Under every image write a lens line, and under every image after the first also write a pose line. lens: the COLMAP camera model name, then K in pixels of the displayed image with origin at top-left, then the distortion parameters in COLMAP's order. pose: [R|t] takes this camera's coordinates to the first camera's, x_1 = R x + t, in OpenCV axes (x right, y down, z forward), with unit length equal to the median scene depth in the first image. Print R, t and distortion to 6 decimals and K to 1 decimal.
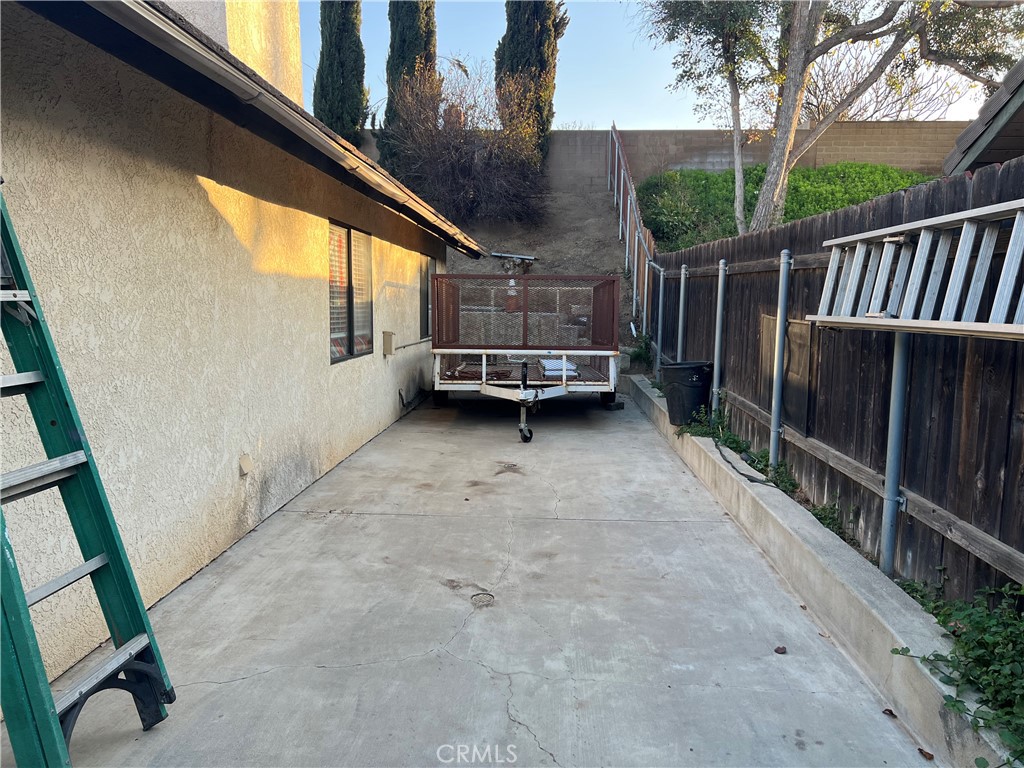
lens RADIAL K [[768.3, 0, 514.6], [0, 768.3, 383.1], [0, 0, 1]] dist [0.044754, -0.034492]
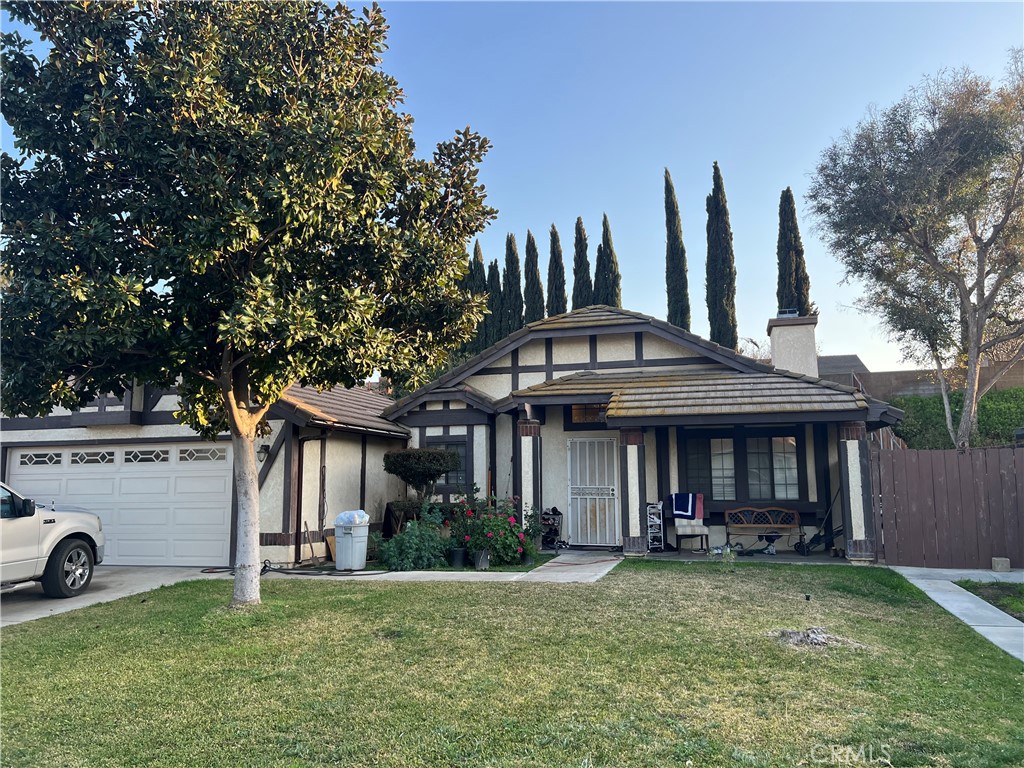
lens RADIAL K [[768.3, 0, 507.4], [0, 768.3, 385.5], [0, 0, 1]] dist [0.044754, -0.034492]
pose [[0.975420, -0.049052, -0.214824, -0.268257], [-0.003946, 0.970864, -0.239599, 0.105698], [0.220317, 0.234557, 0.946807, -0.802132]]
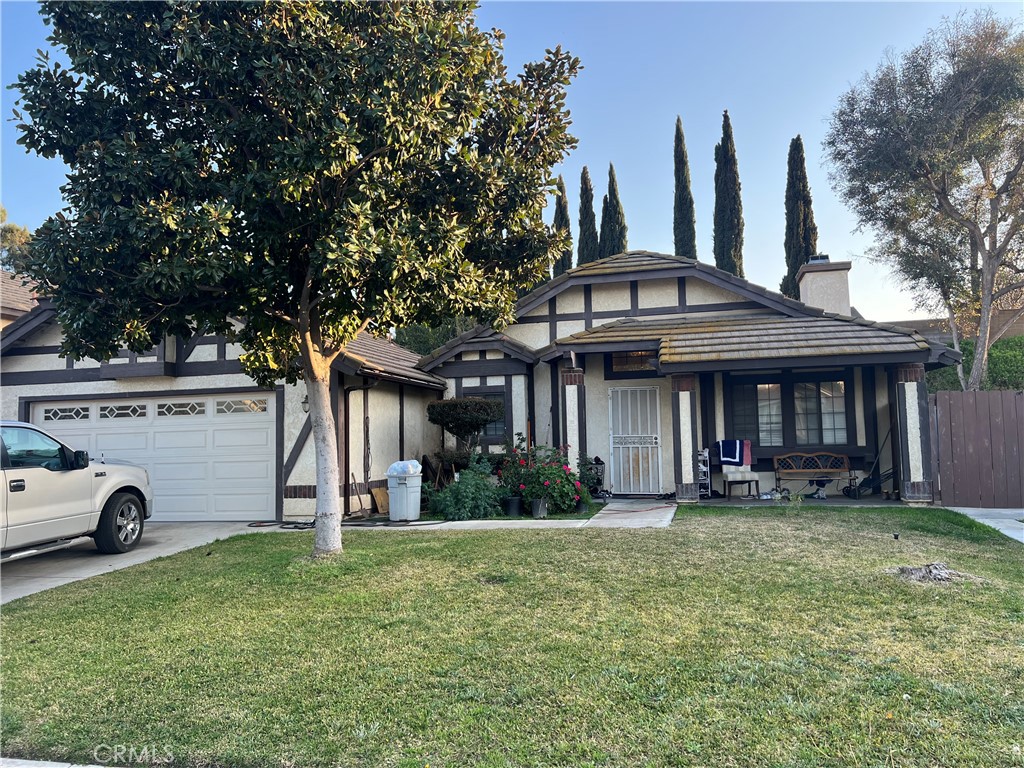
lens RADIAL K [[768.3, 0, 519.1], [0, 768.3, 386.7], [0, 0, 1]] dist [0.044754, -0.034492]
pose [[0.982161, -0.049319, -0.181459, -0.332098], [0.014975, 0.982442, -0.185964, 0.112111], [0.187445, 0.179929, 0.965655, -0.794371]]
